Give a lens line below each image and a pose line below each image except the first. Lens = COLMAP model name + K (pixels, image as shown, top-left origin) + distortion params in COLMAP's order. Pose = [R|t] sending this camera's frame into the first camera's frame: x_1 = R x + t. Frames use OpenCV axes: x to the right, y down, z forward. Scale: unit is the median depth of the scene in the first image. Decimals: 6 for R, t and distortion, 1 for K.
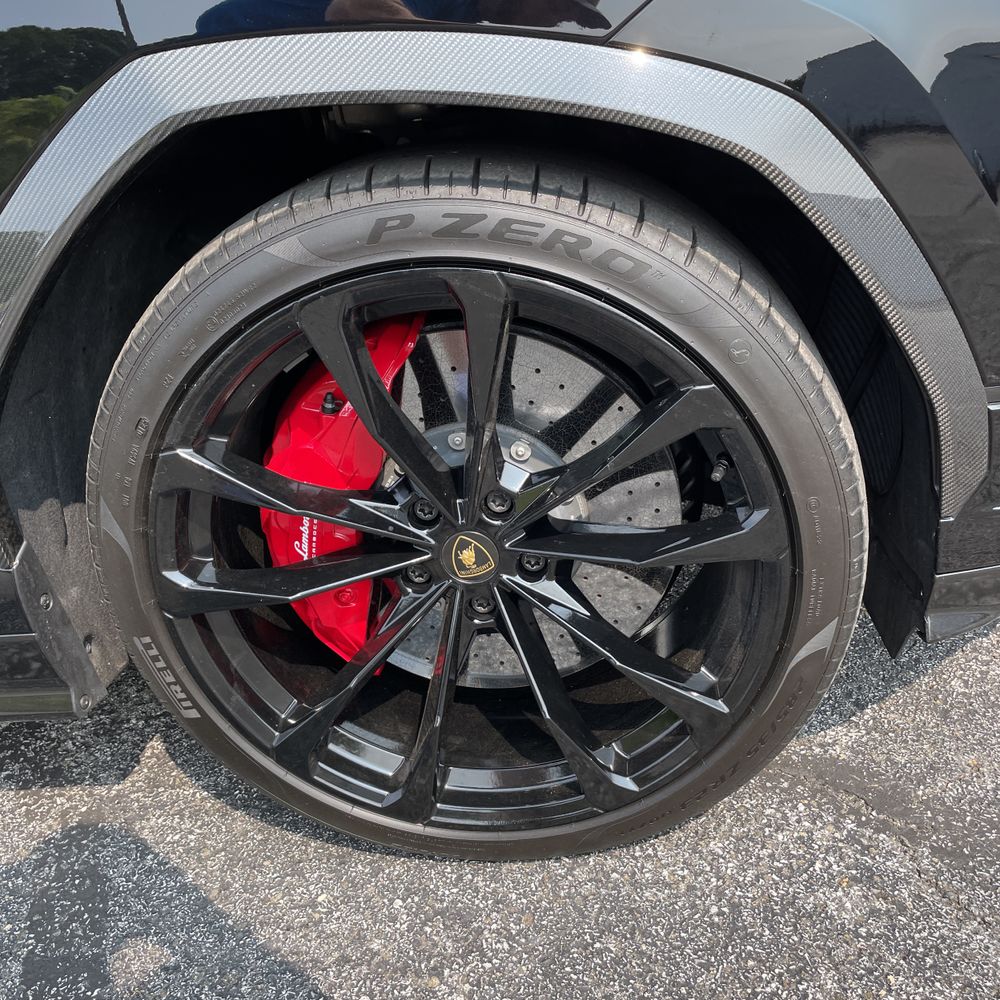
lens RADIAL K [[1025.8, 0, 499.6], [0, 1025.8, 500.1], [0, 0, 1]] dist [0.028342, 0.000000]
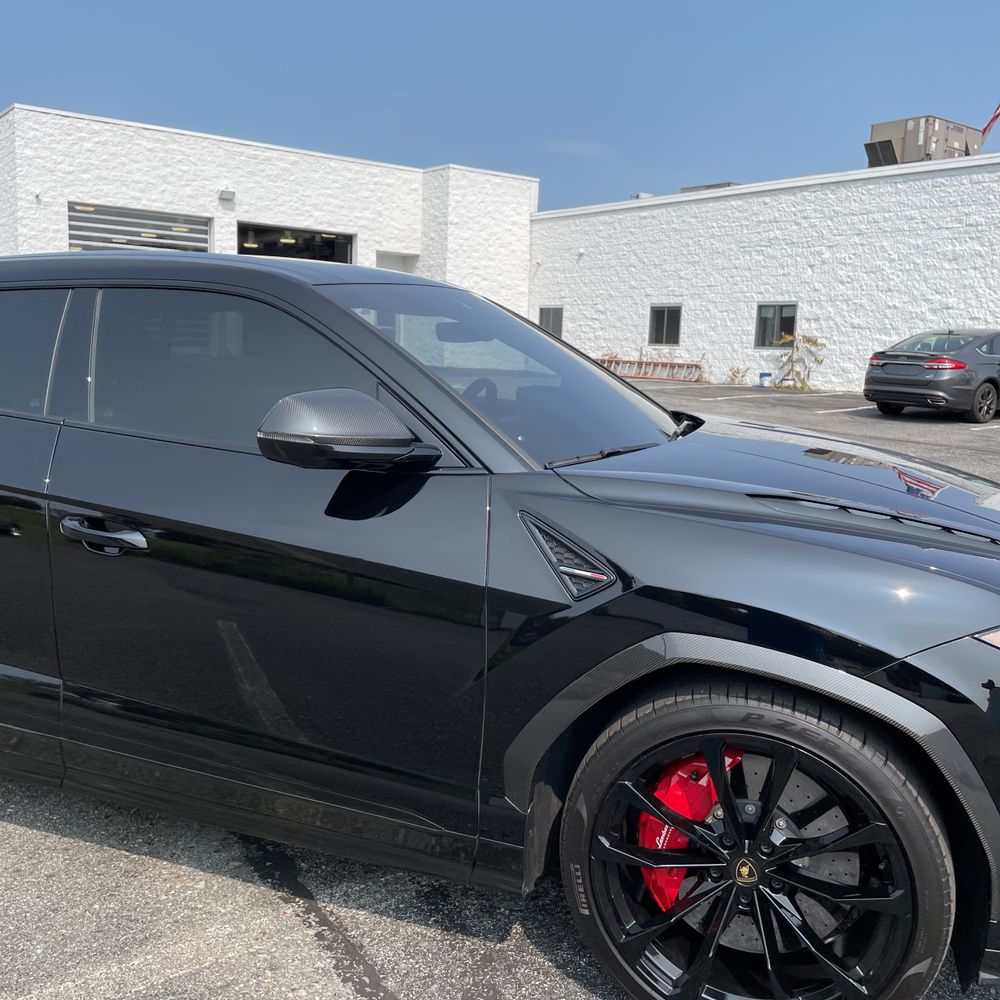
lens RADIAL K [[1025.8, 0, 502.3], [0, 1025.8, 478.6], [0, 0, 1]] dist [0.028342, 0.000000]
pose [[0.957520, 0.212637, -0.194785, -0.251635], [-0.258365, 0.932603, -0.251990, -0.028185], [0.128074, 0.291611, 0.947924, -1.172119]]
